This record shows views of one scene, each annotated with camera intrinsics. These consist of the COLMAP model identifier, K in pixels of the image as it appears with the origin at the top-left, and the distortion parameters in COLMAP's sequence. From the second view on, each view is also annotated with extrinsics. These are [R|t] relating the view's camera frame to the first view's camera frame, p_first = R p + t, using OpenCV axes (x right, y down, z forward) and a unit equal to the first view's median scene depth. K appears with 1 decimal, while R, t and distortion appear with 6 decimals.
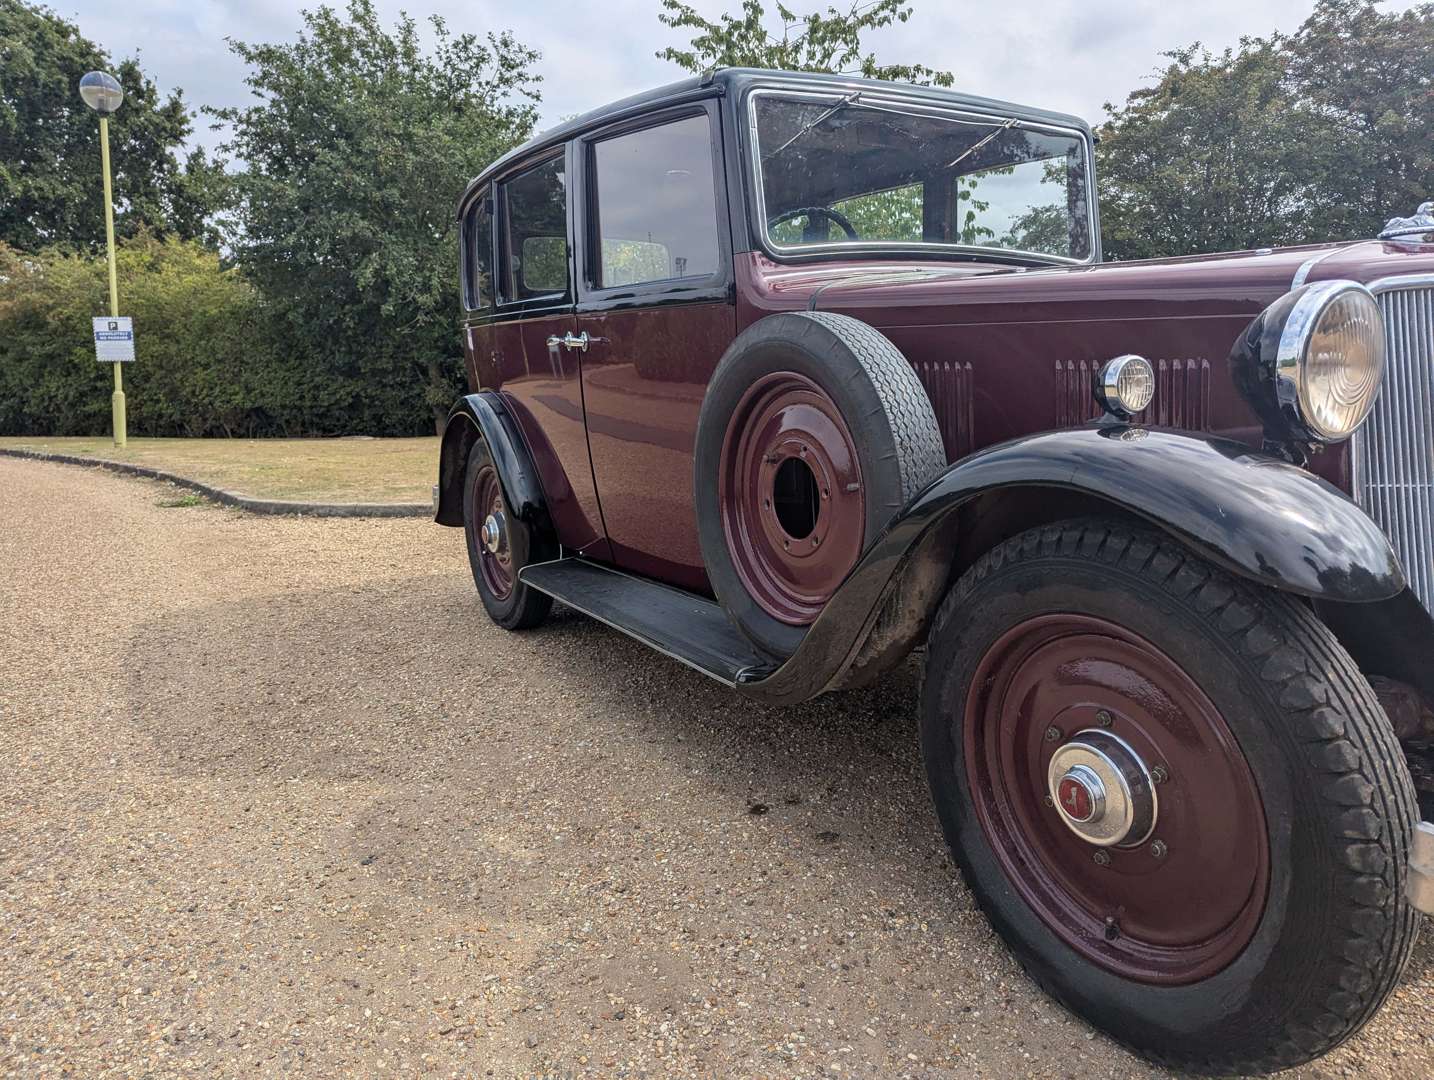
lens RADIAL K [[1016.8, 0, 723.8], [0, 1016.8, 532.6], [0, 0, 1]] dist [0.055152, -0.043118]
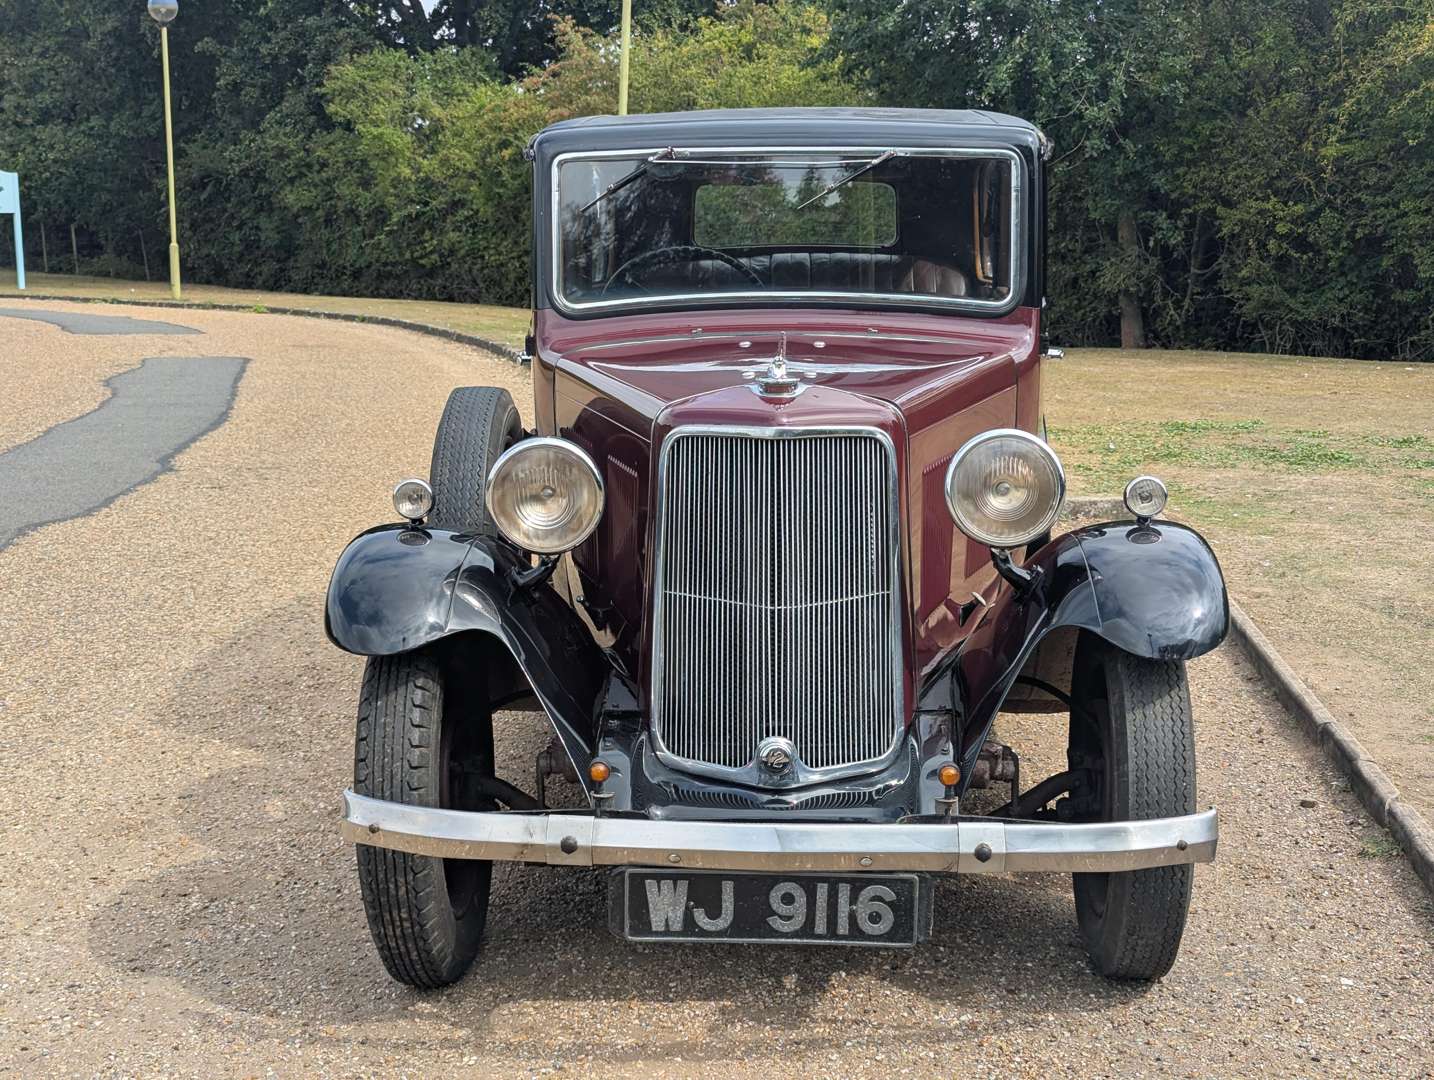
lens RADIAL K [[2027.4, 0, 717.0], [0, 2027.4, 540.0], [0, 0, 1]] dist [0.148644, -0.450075]
pose [[0.841038, 0.107048, -0.530280, 1.443148], [-0.098523, 0.994142, 0.044429, -0.162381], [0.531929, 0.014879, 0.846658, -0.747660]]
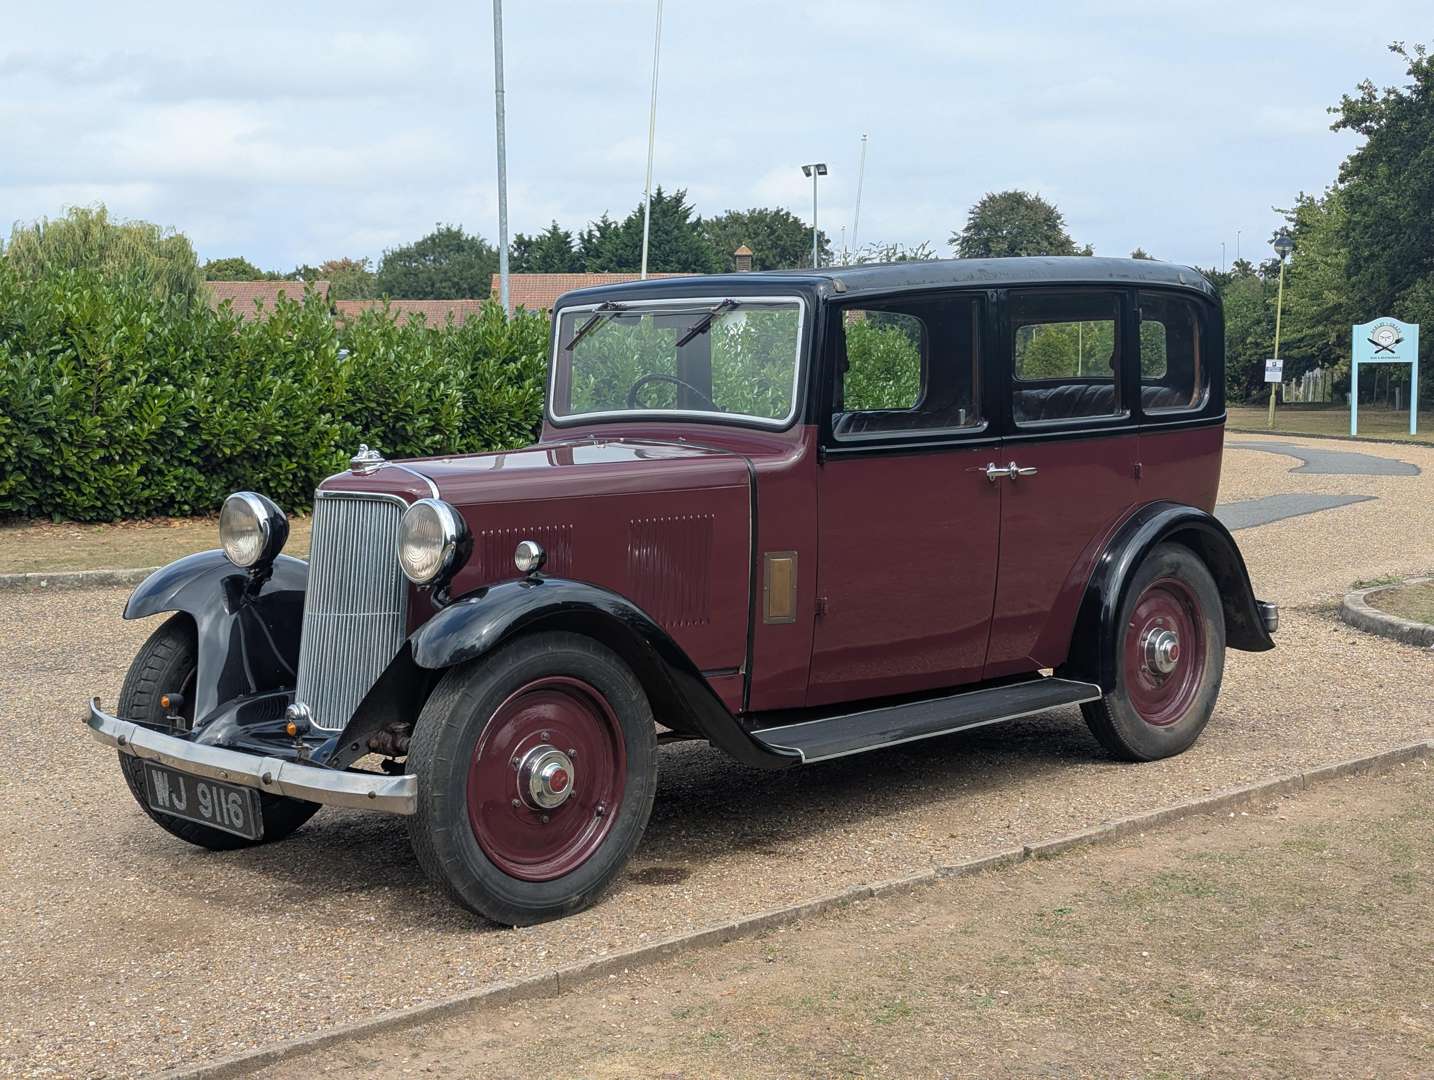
lens RADIAL K [[2027.4, 0, 717.0], [0, 2027.4, 540.0], [0, 0, 1]] dist [0.148644, -0.450075]
pose [[0.252781, 0.101074, -0.962230, 3.180962], [-0.143179, 0.987486, 0.066114, -0.374933], [0.956871, 0.121059, 0.264089, 0.539534]]
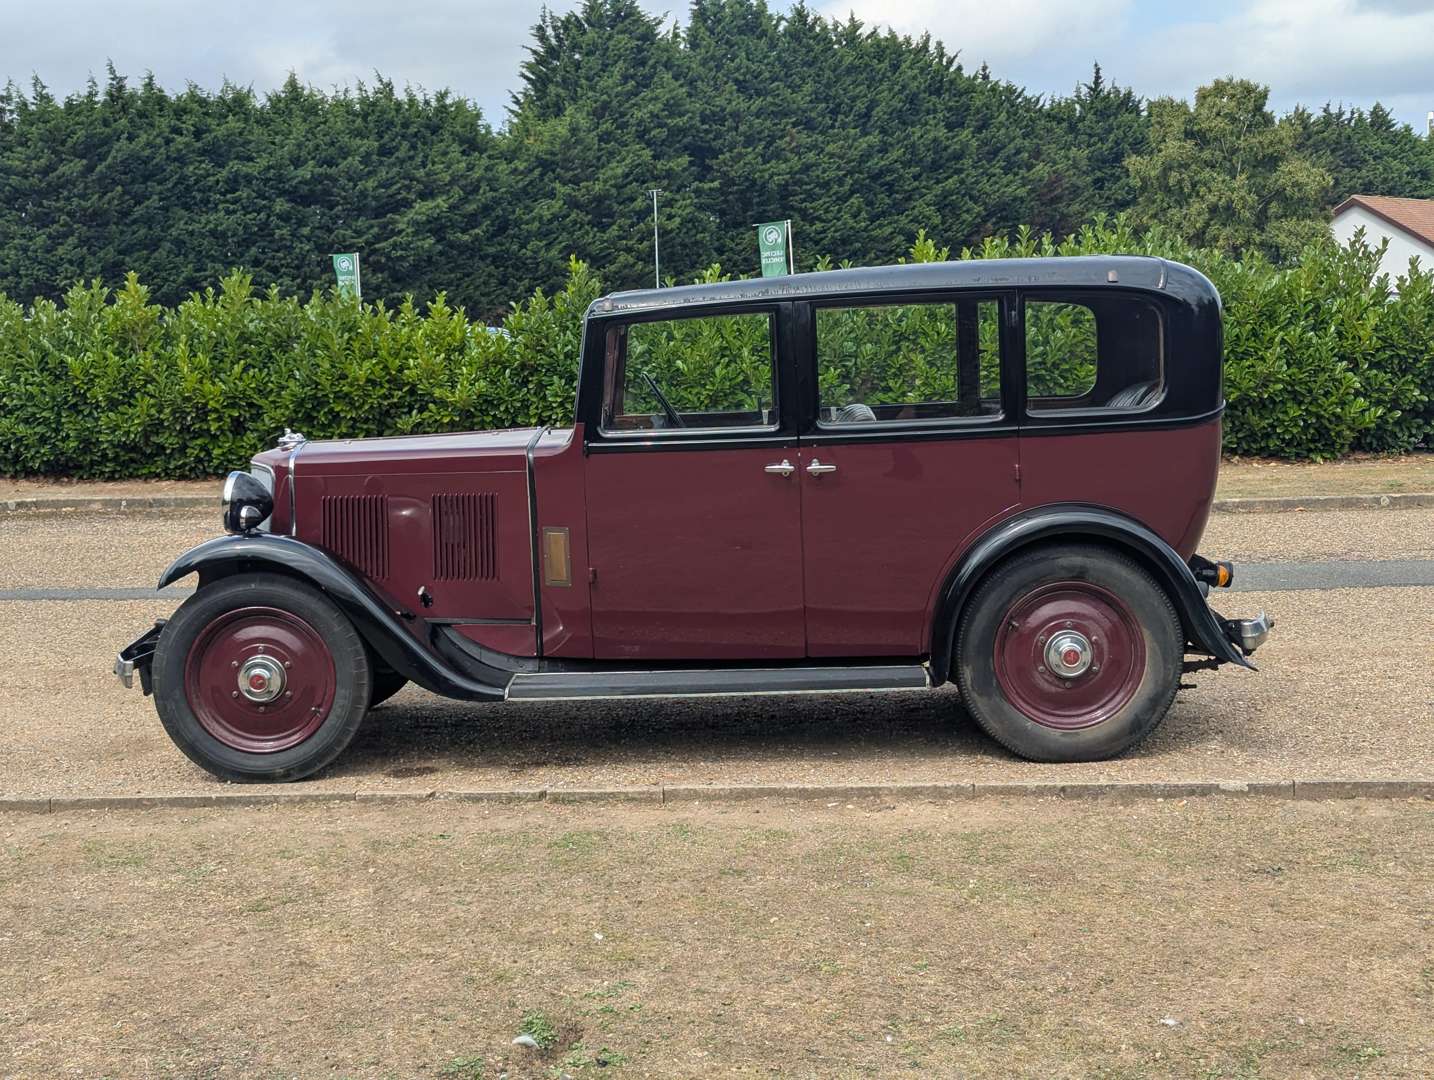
lens RADIAL K [[2027.4, 0, 717.0], [0, 2027.4, 540.0], [0, 0, 1]] dist [0.148644, -0.450075]
pose [[-0.510639, 0.129245, -0.850026, 3.253382], [-0.099681, 0.973072, 0.207835, -0.909659], [0.853998, 0.190860, -0.484005, 3.301307]]
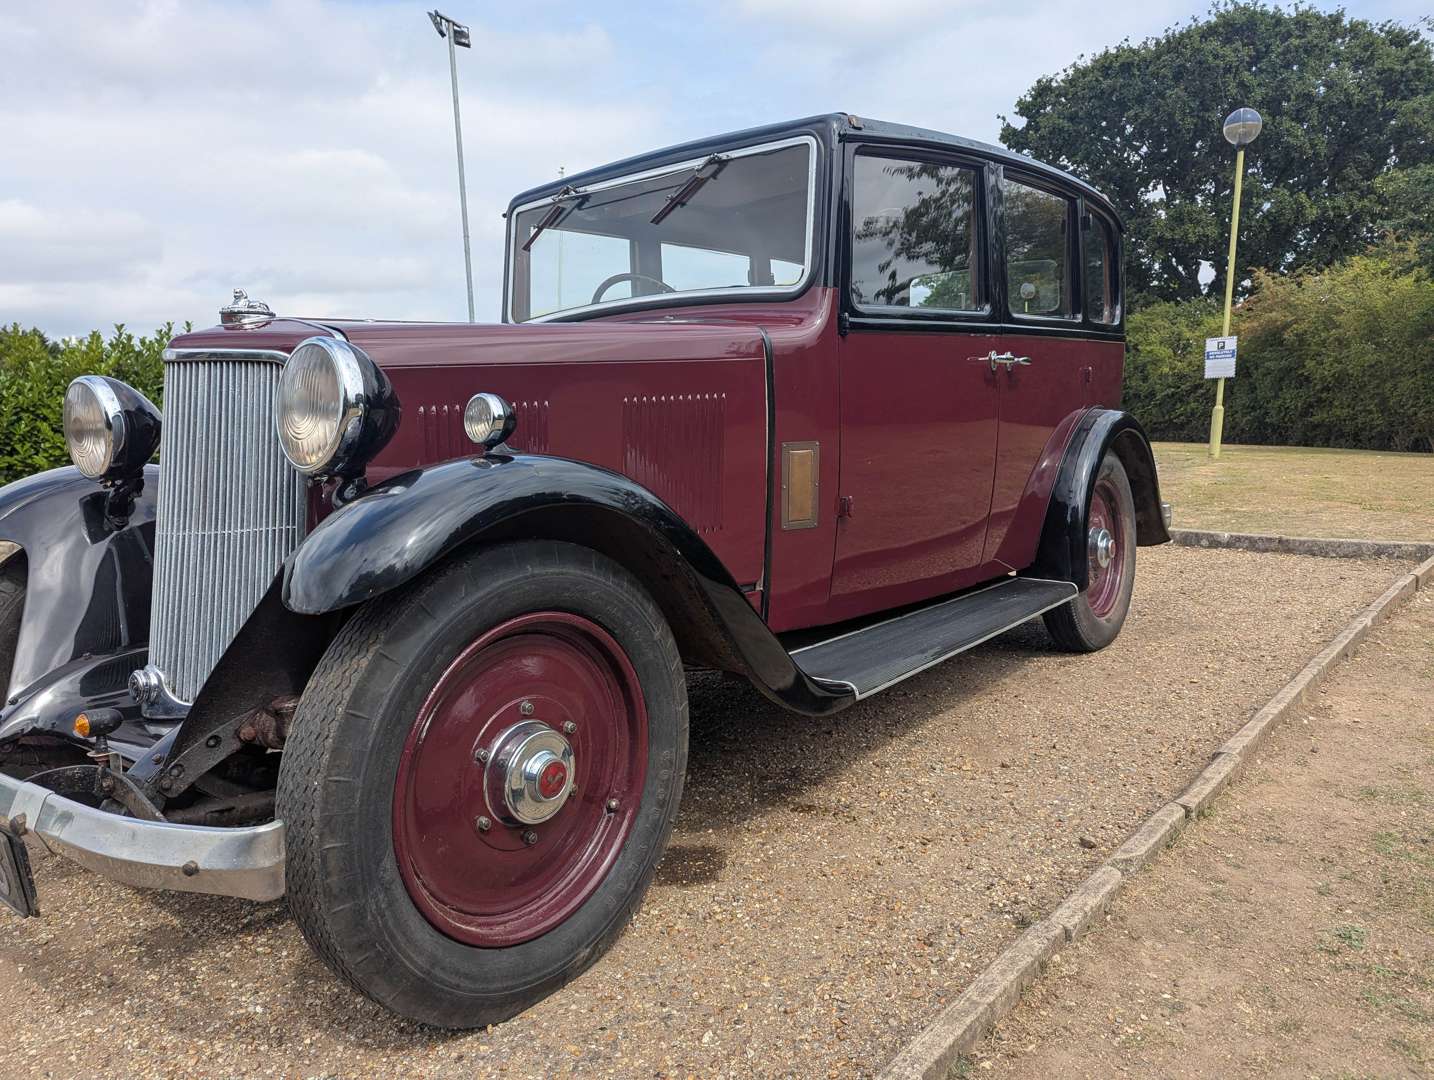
lens RADIAL K [[1016.8, 0, 723.8], [0, 1016.8, 532.6], [0, 0, 1]] dist [0.055152, -0.043118]
pose [[0.376821, 0.106376, -0.920158, 1.521217], [-0.112637, 0.991274, 0.068471, -0.147275], [0.919412, 0.077843, 0.385515, 0.850854]]
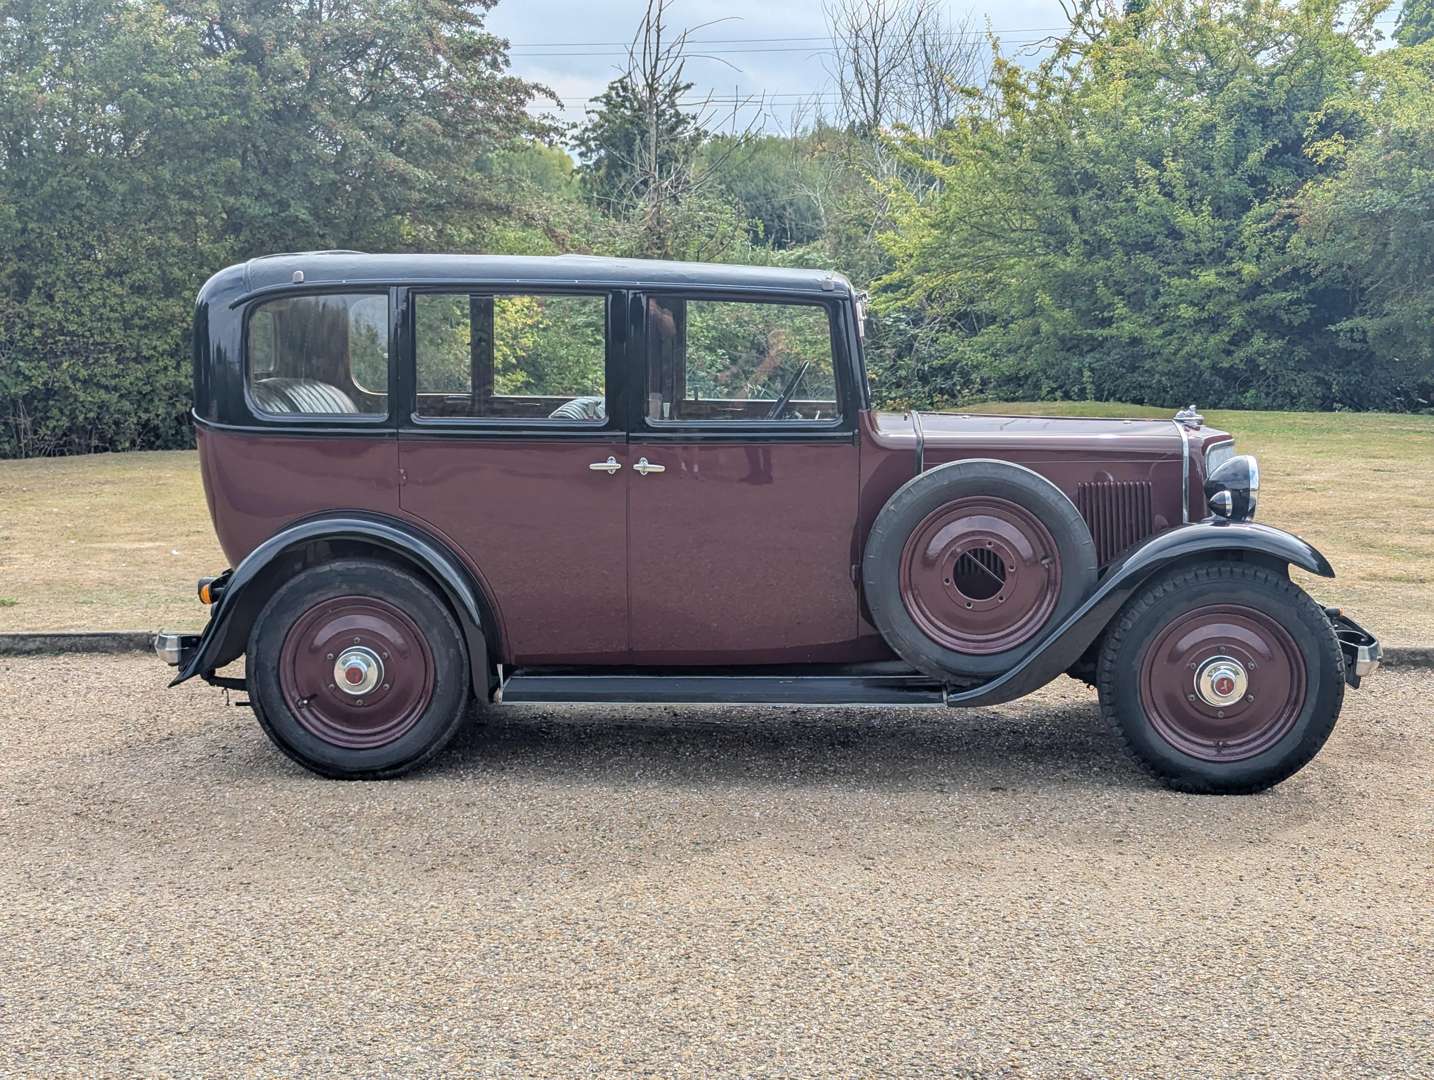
lens RADIAL K [[2027.4, 0, 717.0], [0, 2027.4, 540.0], [0, 0, 1]] dist [0.148644, -0.450075]
pose [[0.554841, -0.081153, 0.827989, -2.658476], [0.125492, 0.992008, 0.013135, -0.173715], [-0.822437, 0.096618, 0.560591, -0.427636]]
